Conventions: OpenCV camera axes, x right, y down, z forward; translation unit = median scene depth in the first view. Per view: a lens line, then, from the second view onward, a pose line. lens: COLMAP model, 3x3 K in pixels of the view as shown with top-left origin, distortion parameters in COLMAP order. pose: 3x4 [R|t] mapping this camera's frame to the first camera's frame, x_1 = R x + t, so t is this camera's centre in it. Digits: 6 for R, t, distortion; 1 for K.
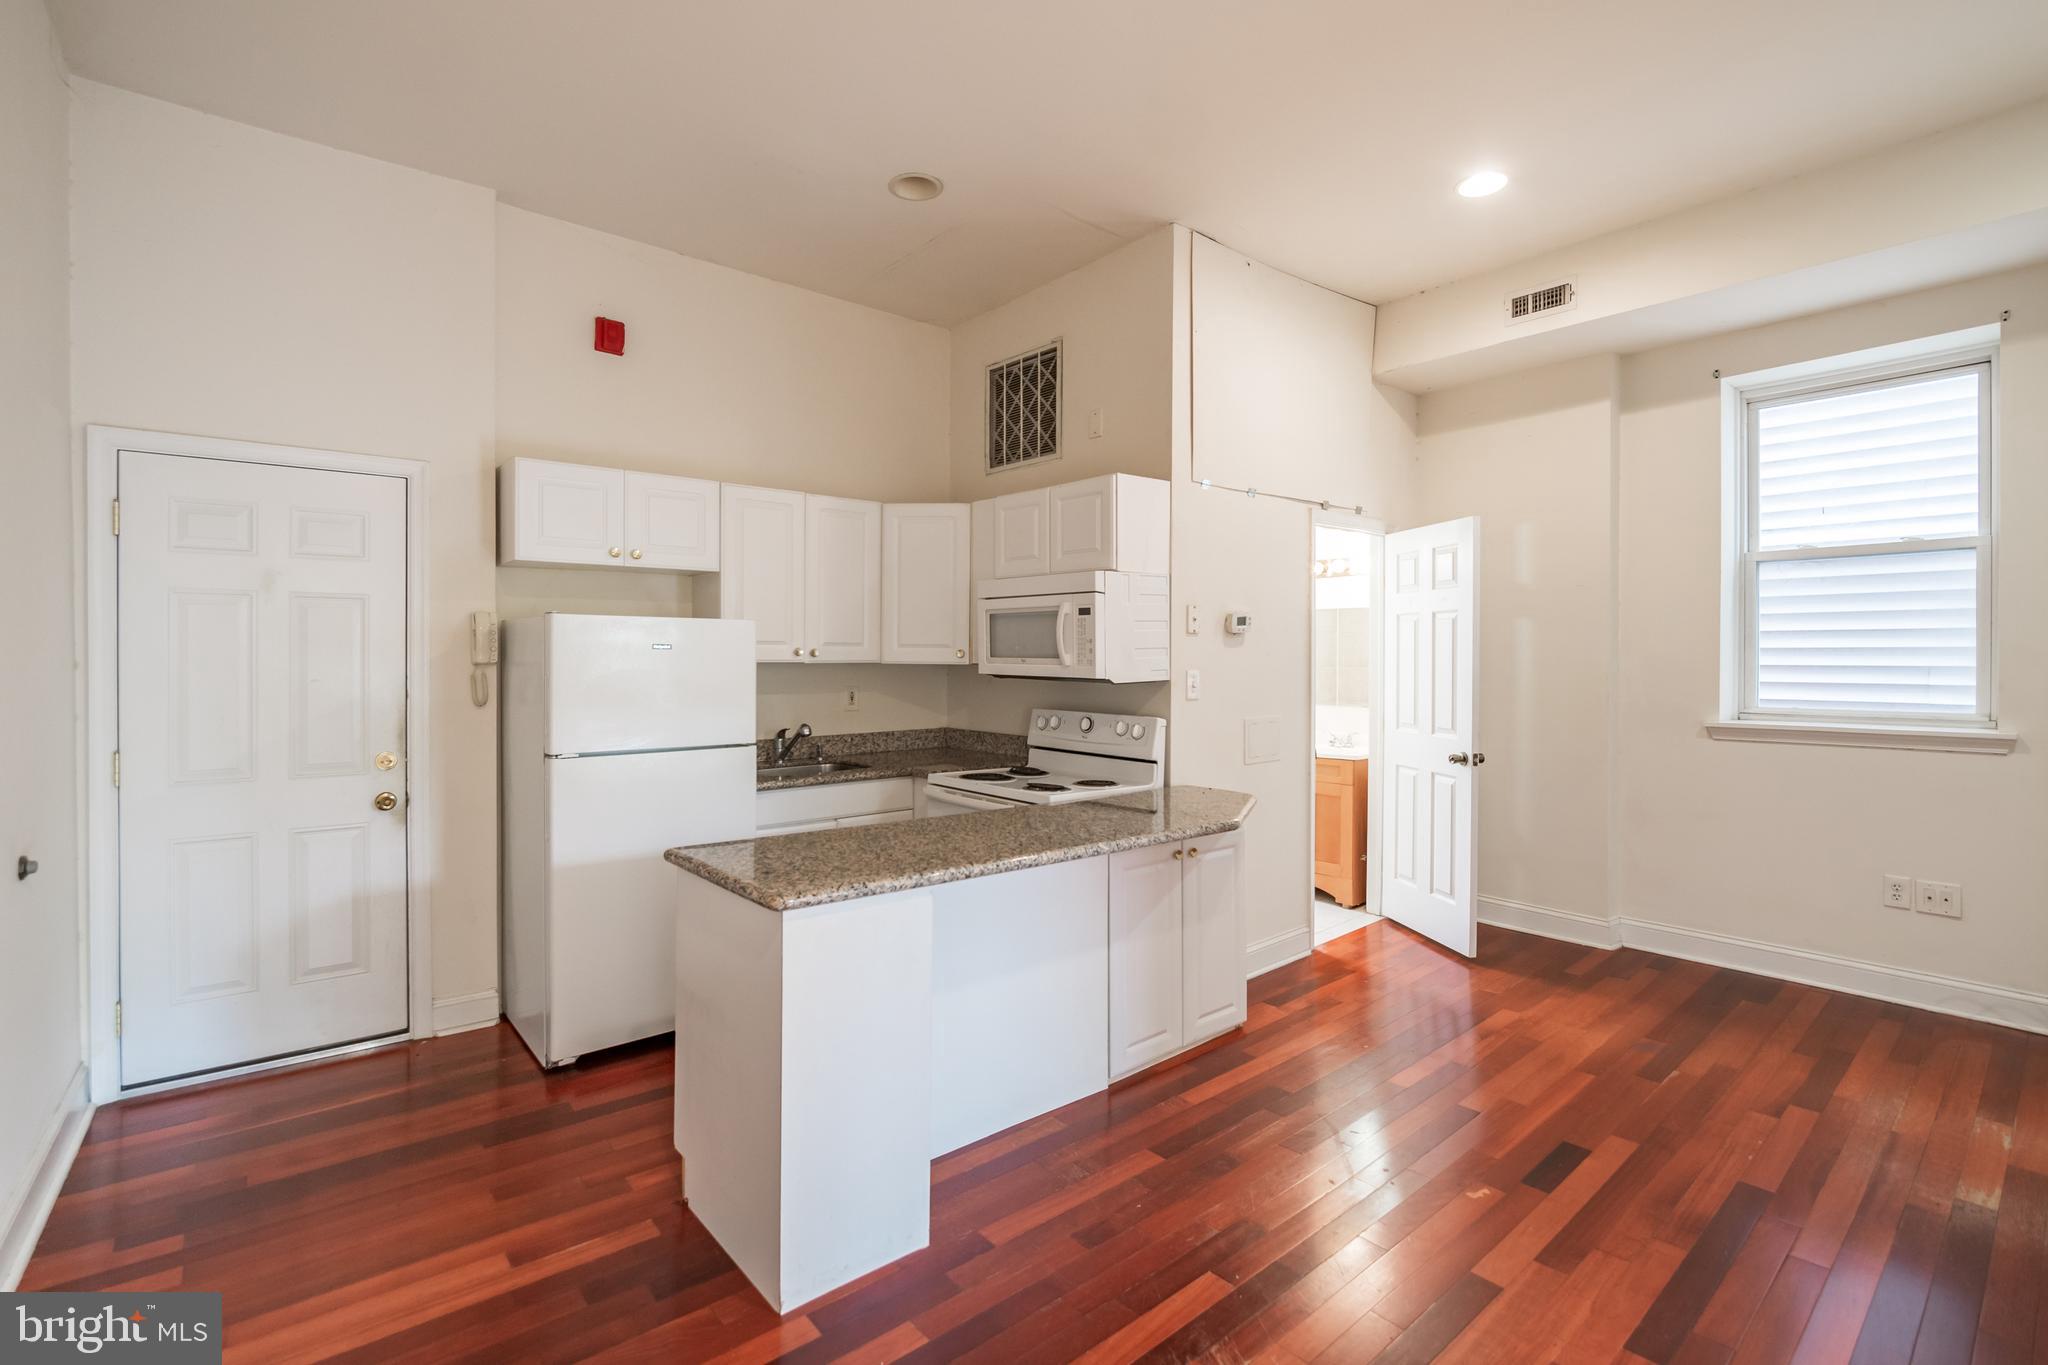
lens RADIAL K [[898.3, 0, 1028.7], [0, 898.3, 655.5], [0, 0, 1]] dist [-0.013049, 0.000203]
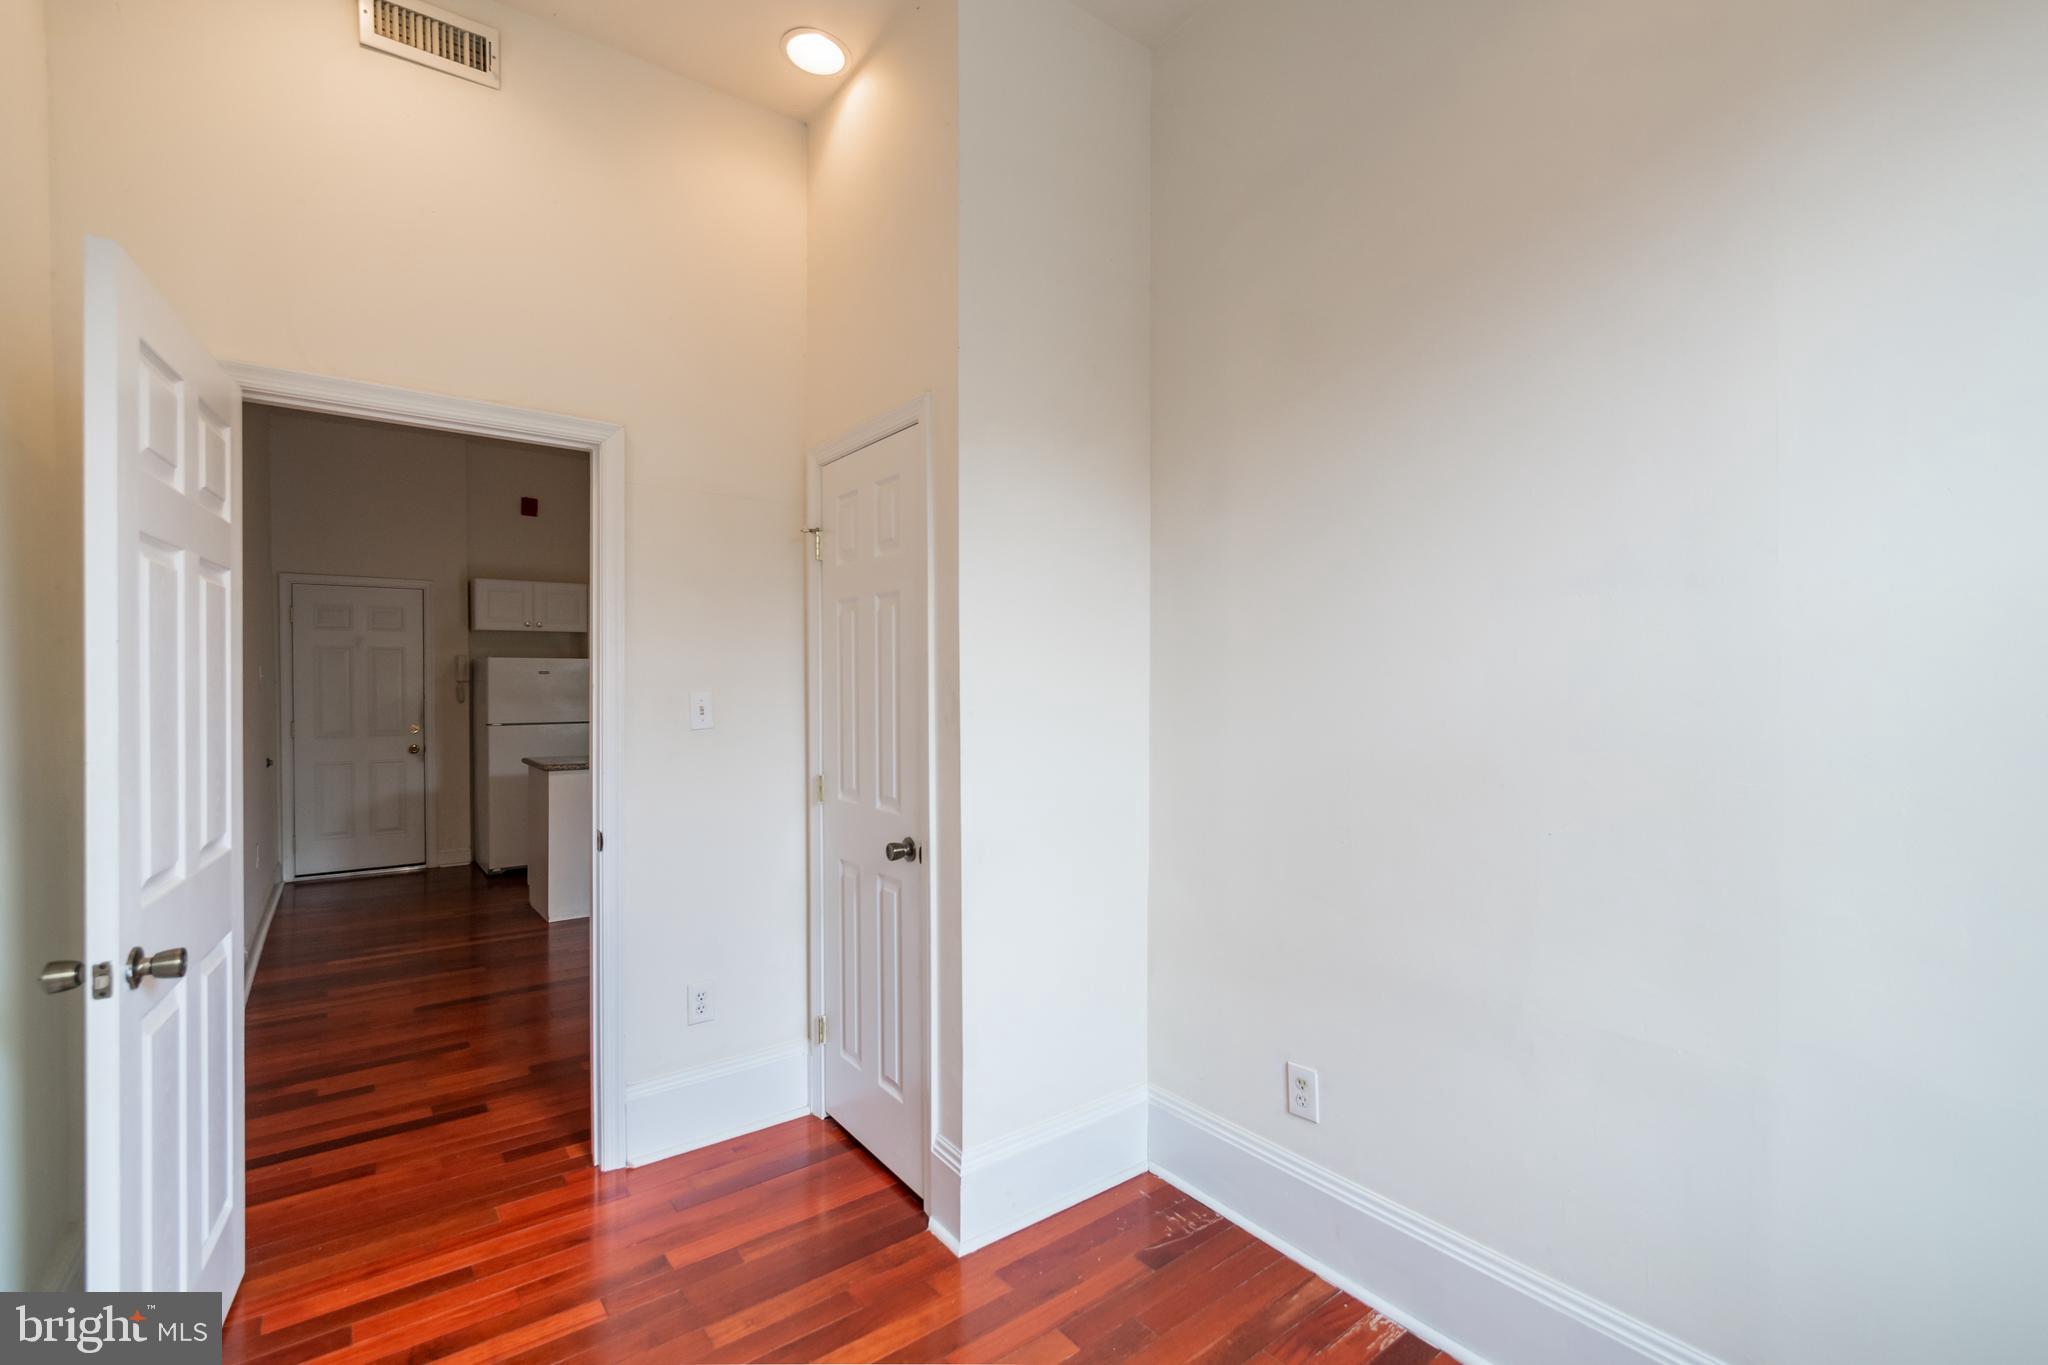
lens RADIAL K [[897.2, 0, 1024.0], [0, 897.2, 682.5], [0, 0, 1]] dist [-0.013124, -0.000107]
pose [[0.998811, -0.006013, -0.048388, 0.645299], [0.006090, 0.999980, 0.001430, 0.014616], [0.048379, -0.001723, 0.998828, -0.809371]]
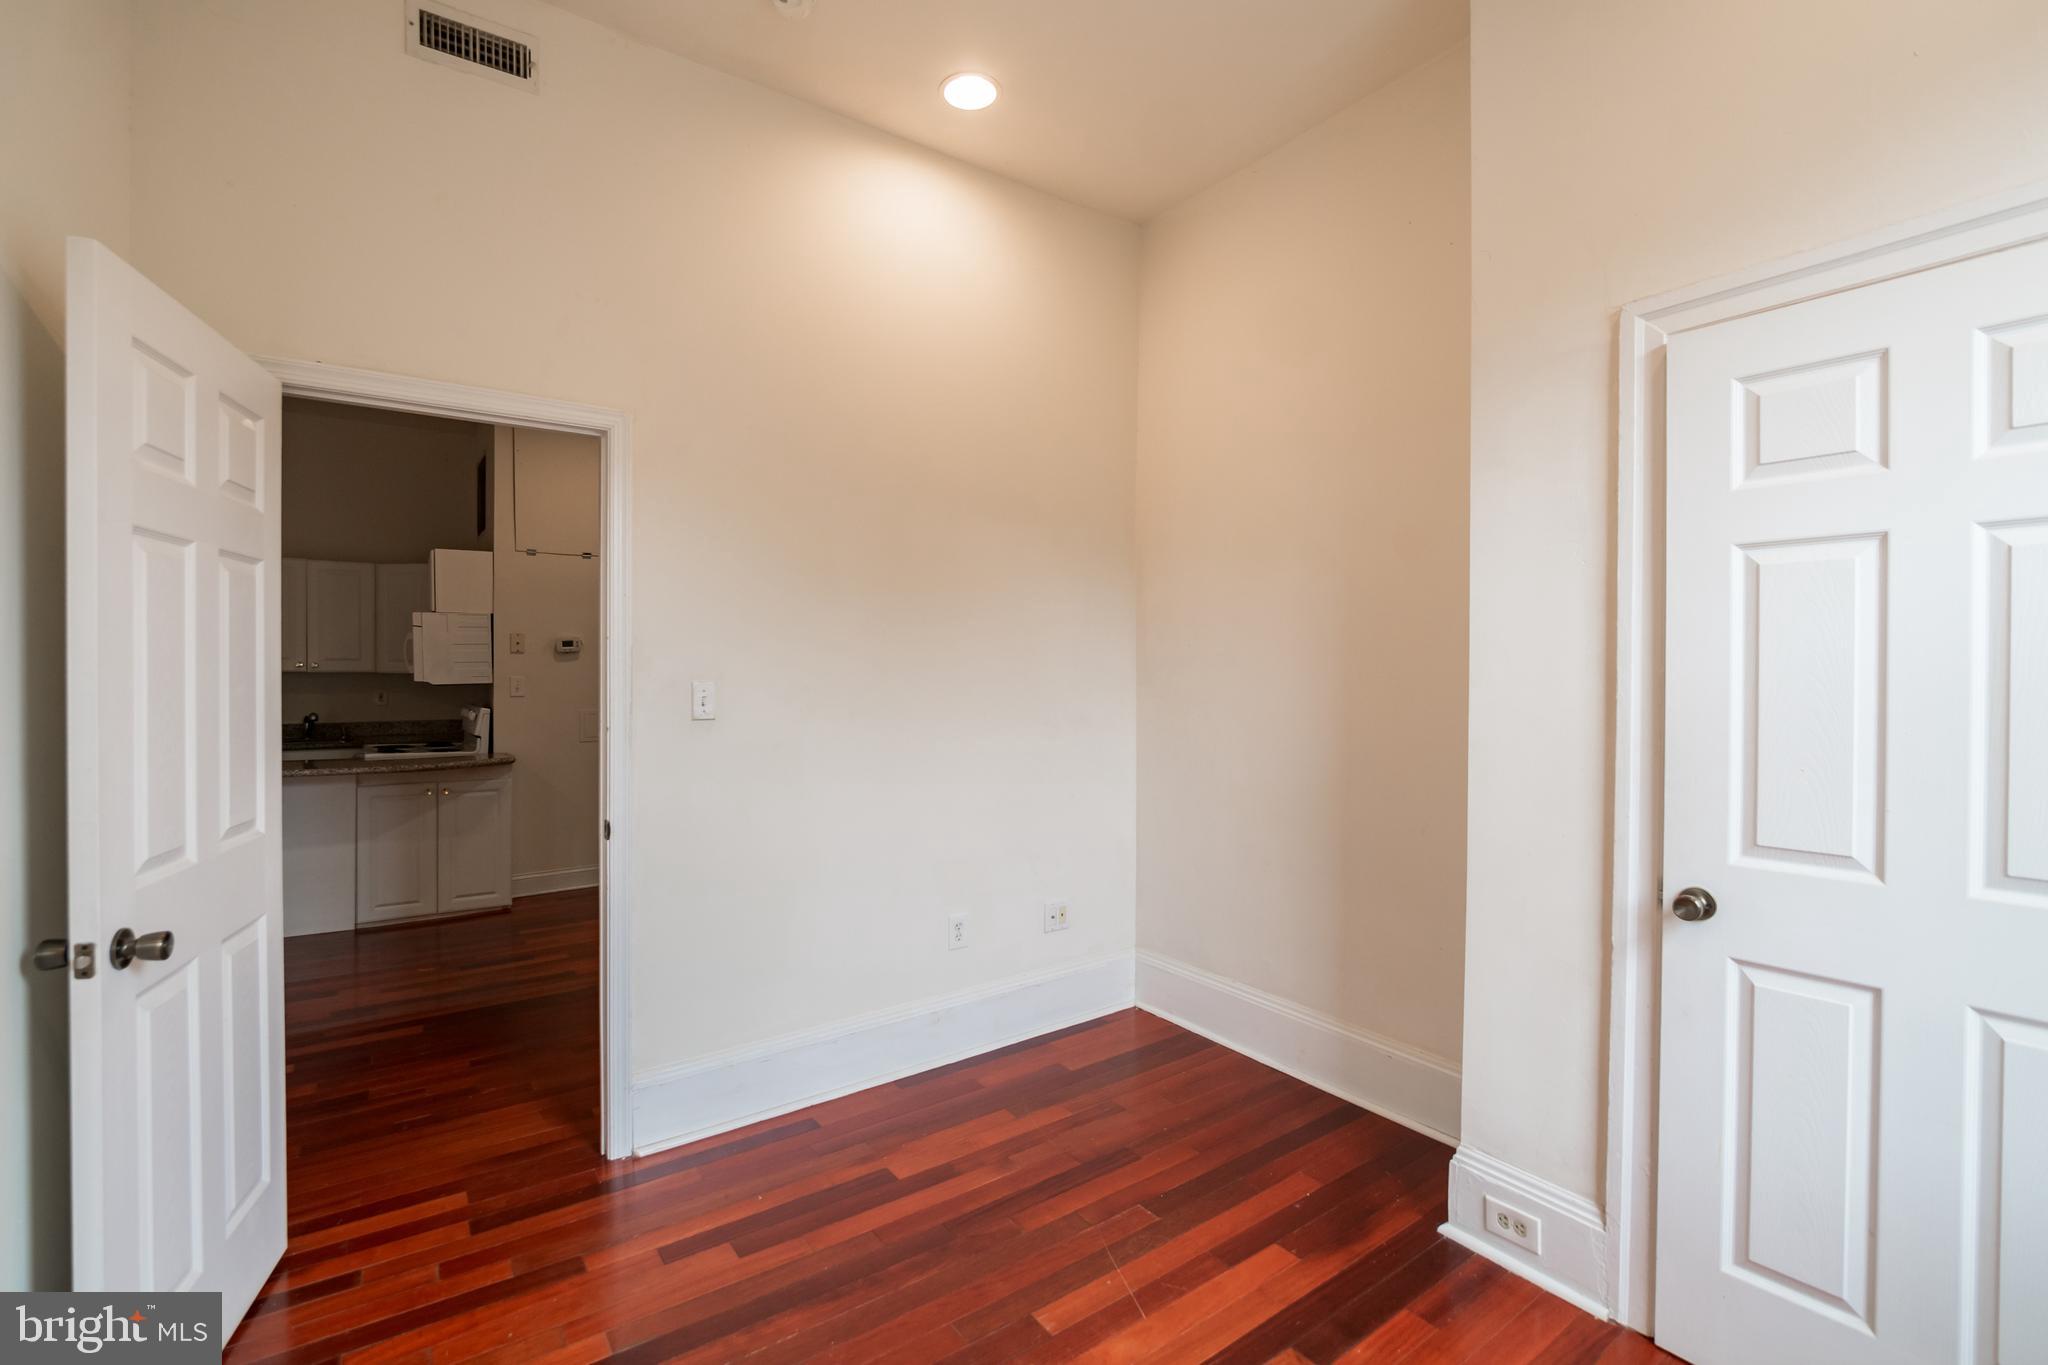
lens RADIAL K [[895.4, 0, 1015.8], [0, 895.4, 668.0], [0, 0, 1]] dist [-0.002437, -0.023902]
pose [[0.995790, -0.000206, -0.091669, 1.131688], [-0.000263, 0.999987, -0.005109, 0.009843], [0.091669, 0.005112, 0.995776, -0.389758]]
